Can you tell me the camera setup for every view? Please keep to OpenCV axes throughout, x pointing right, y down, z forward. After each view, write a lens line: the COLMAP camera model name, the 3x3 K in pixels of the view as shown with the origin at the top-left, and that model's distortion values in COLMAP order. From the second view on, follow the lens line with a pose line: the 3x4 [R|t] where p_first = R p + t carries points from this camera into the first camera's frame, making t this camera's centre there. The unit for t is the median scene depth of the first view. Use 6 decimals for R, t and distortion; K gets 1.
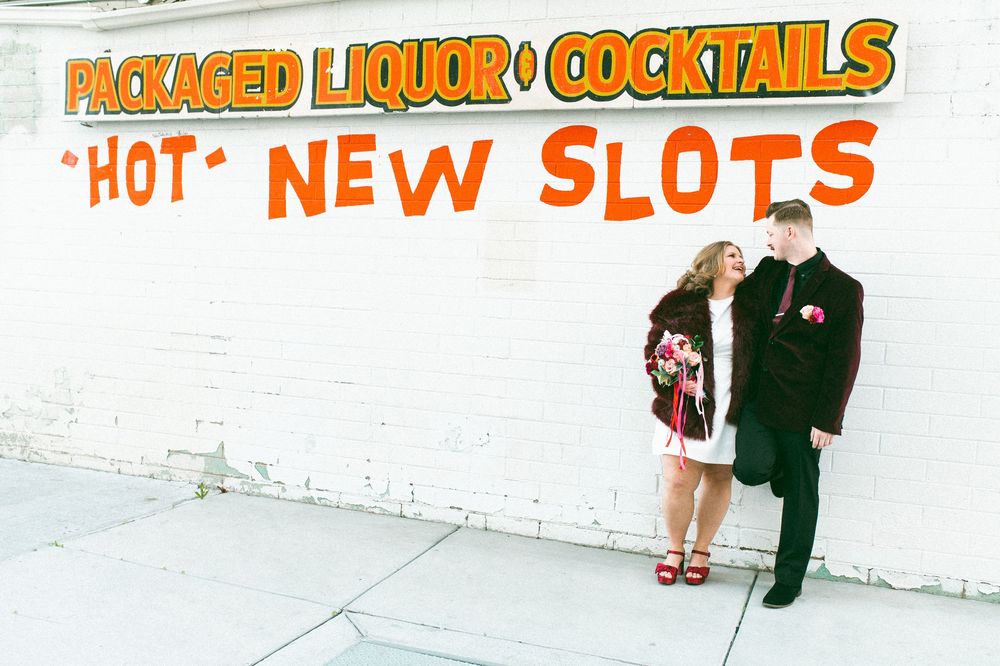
lens RADIAL K [[905.8, 0, 500.0], [0, 905.8, 333.0], [0, 0, 1]] dist [-0.064508, 0.081774]
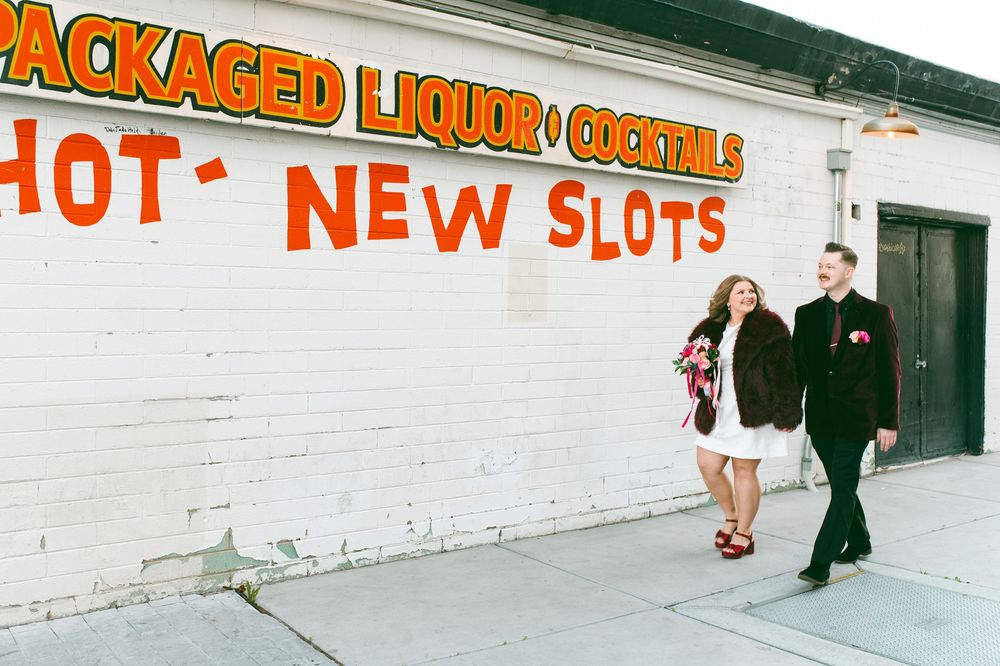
lens RADIAL K [[905.8, 0, 500.0], [0, 905.8, 333.0], [0, 0, 1]] dist [-0.064508, 0.081774]
pose [[0.556911, -0.060012, 0.828401, -0.884080], [0.068548, 0.997305, 0.026165, -0.059814], [-0.827739, 0.042214, 0.559524, 0.378332]]
